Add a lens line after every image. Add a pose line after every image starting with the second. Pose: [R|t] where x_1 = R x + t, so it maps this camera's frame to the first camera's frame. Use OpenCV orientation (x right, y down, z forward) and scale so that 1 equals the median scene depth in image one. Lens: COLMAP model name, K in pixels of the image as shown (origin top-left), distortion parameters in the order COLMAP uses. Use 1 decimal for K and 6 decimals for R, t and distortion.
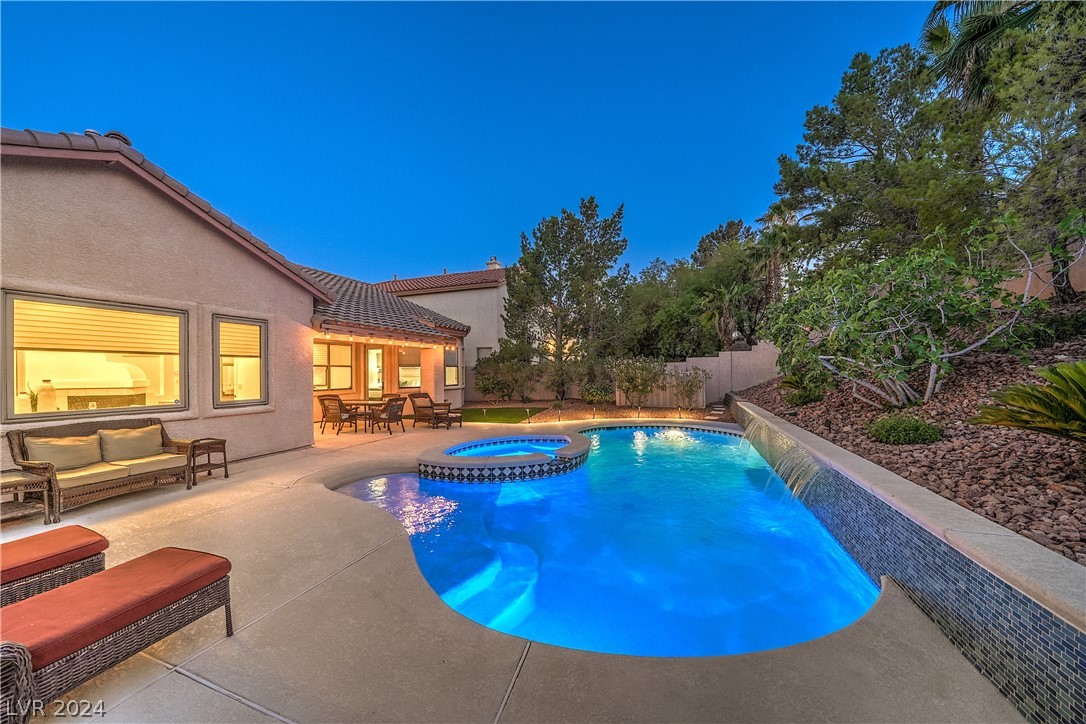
lens RADIAL K [[385.0, 0, 543.0], [0, 385.0, 371.6], [0, 0, 1]] dist [-0.022472, 0.000077]
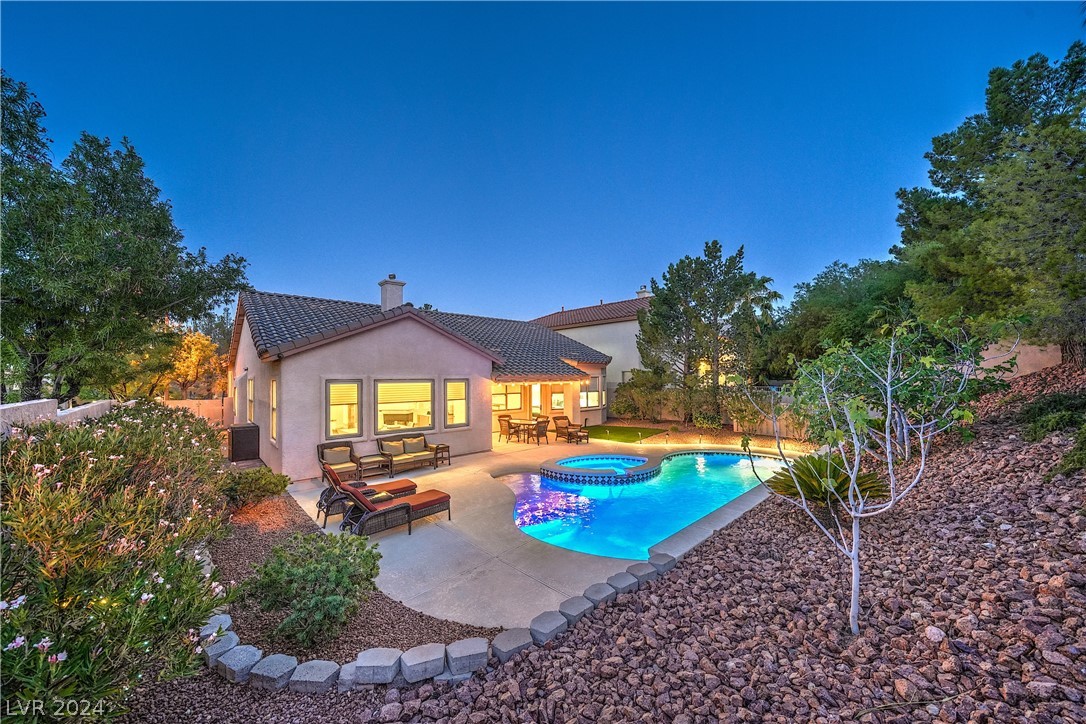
lens RADIAL K [[385.0, 0, 543.0], [0, 385.0, 371.6], [0, 0, 1]] dist [-0.022472, 0.000077]
pose [[0.896194, -0.002546, -0.443656, 0.283578], [-0.001765, 0.999955, -0.009306, -0.109208], [0.443659, 0.009123, 0.896149, -0.337539]]
